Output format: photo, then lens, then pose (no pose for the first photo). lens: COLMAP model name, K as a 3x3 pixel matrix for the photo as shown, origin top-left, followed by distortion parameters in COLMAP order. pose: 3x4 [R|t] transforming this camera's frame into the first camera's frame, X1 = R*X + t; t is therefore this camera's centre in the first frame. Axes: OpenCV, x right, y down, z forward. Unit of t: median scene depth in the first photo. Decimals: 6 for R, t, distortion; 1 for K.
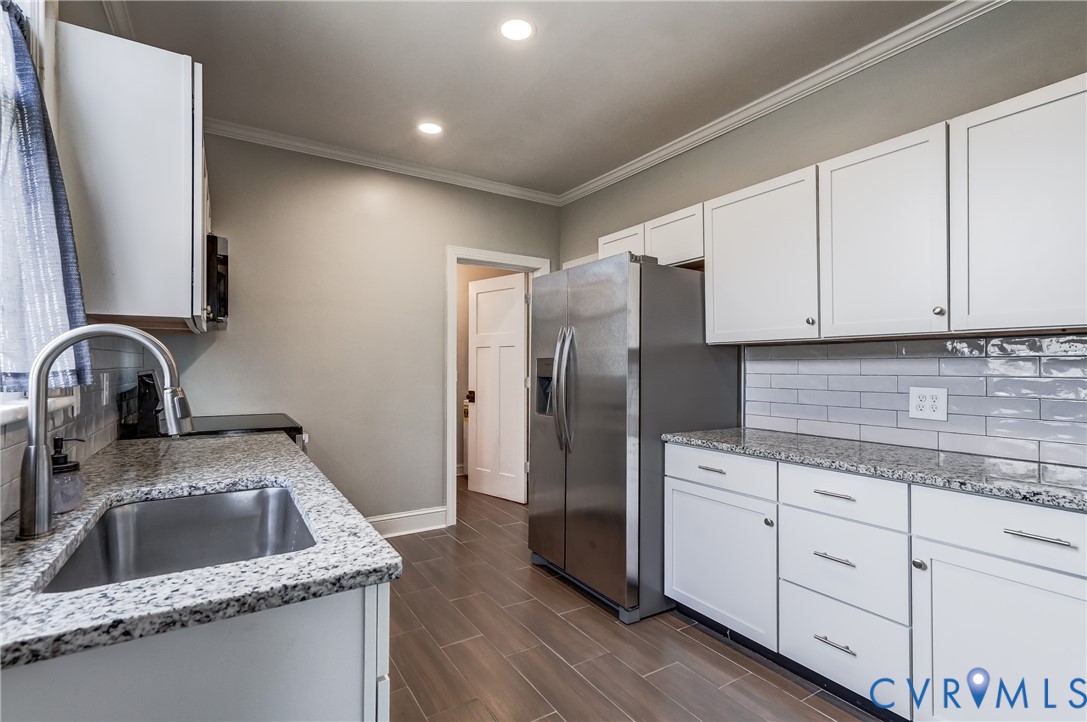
lens RADIAL K [[521.7, 0, 545.6], [0, 521.7, 368.1], [0, 0, 1]] dist [0.003843, 0.001167]
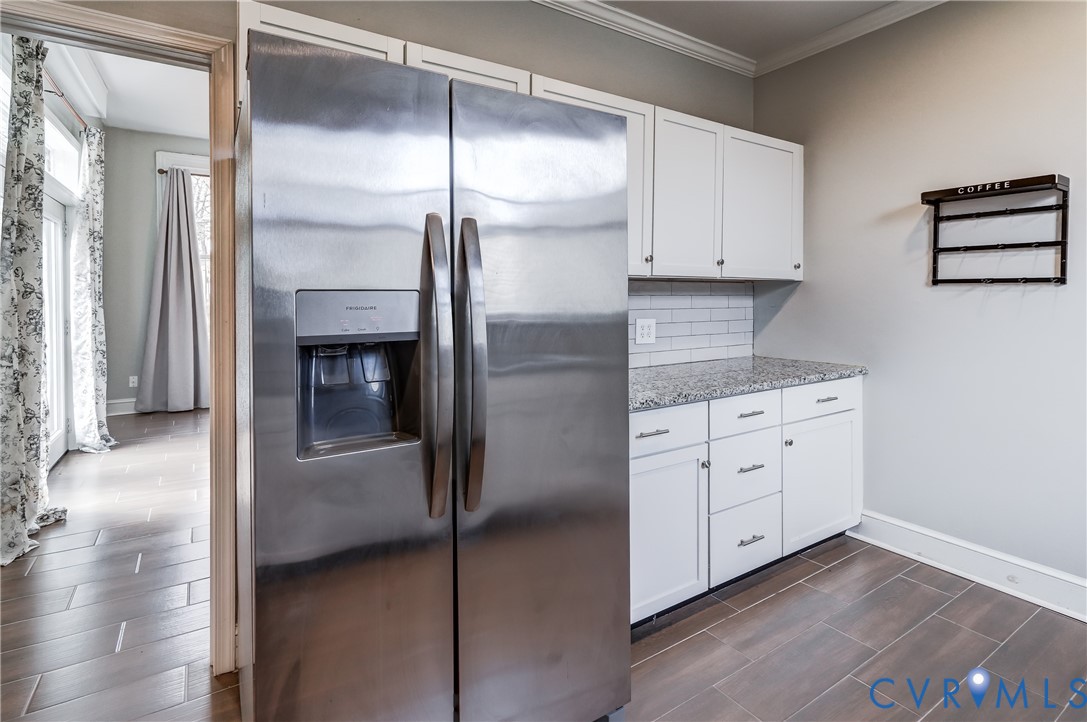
lens RADIAL K [[521.7, 0, 514.5], [0, 521.7, 300.8], [0, 0, 1]] dist [0.003843, 0.001167]
pose [[0.003821, -0.018523, 0.999821, -0.436266], [0.001068, 0.999828, 0.018519, -0.023662], [-0.999992, 0.000997, 0.003840, 1.080151]]
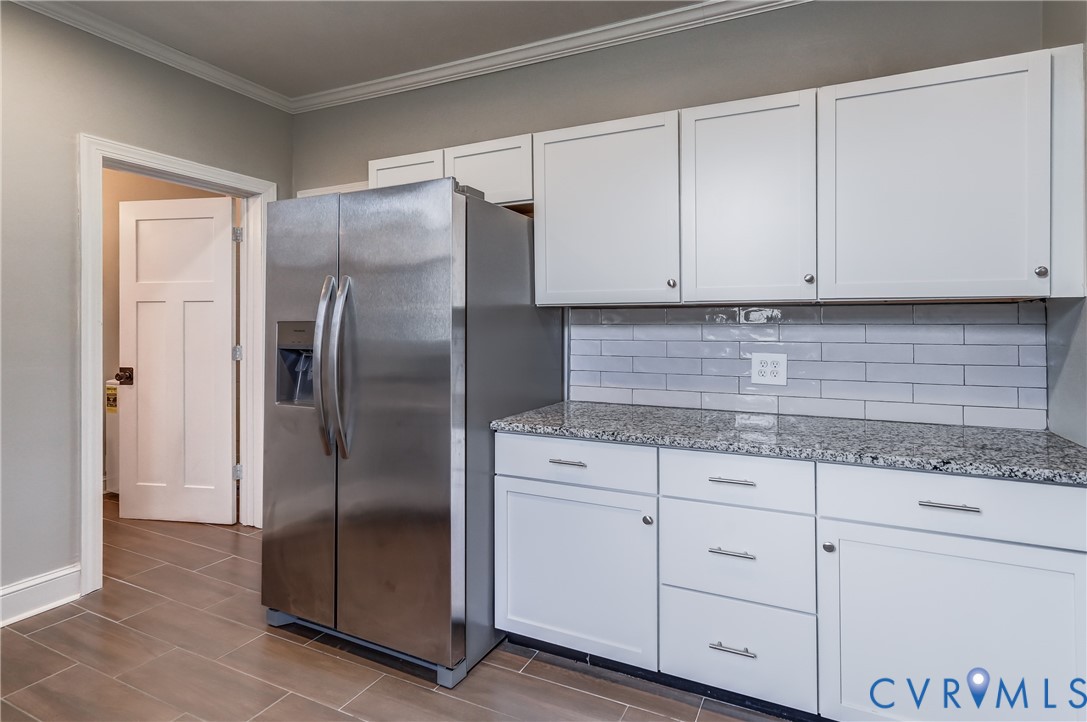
lens RADIAL K [[486.3, 0, 559.1], [0, 486.3, 323.2], [0, 0, 1]] dist [-0.002098, 0.002362]
pose [[0.810220, -0.003988, 0.586113, -0.116532], [0.005171, 0.999987, -0.000345, -0.018082], [-0.586104, 0.003310, 0.810229, 0.357653]]
